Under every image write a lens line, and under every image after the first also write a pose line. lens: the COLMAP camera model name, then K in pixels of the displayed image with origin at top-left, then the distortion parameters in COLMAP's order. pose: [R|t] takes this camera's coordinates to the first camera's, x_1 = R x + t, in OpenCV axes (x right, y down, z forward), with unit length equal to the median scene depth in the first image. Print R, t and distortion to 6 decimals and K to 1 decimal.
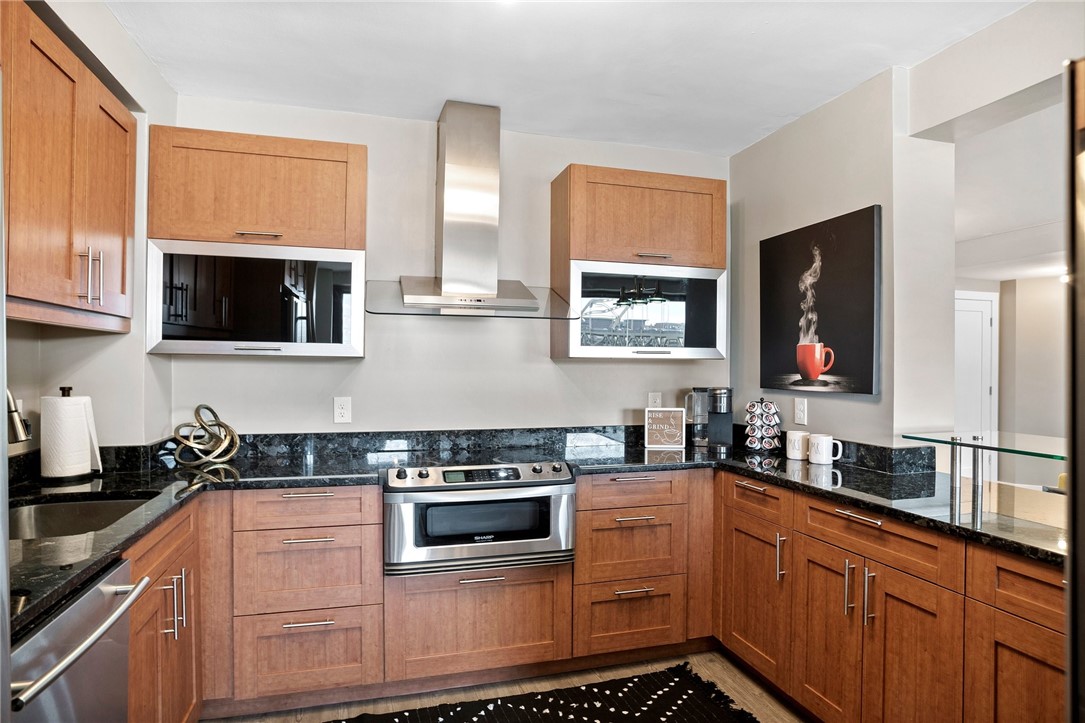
lens RADIAL K [[636.4, 0, 545.8], [0, 636.4, 366.1], [0, 0, 1]] dist [-0.004929, -0.001020]
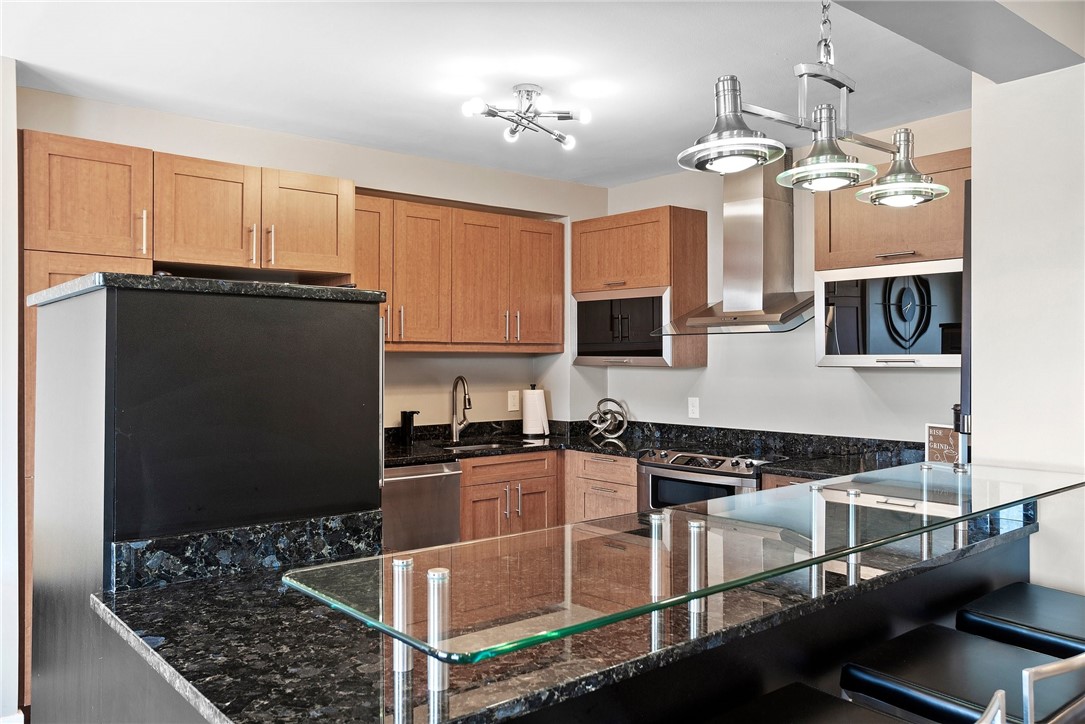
lens RADIAL K [[838.5, 0, 541.9], [0, 838.5, 358.5], [0, 0, 1]] dist [0.014346, 0.001738]
pose [[0.407793, -0.002661, -0.913071, 1.283176], [0.013761, 0.999900, 0.003232, -0.044199], [0.912971, -0.013883, 0.407789, 0.058578]]
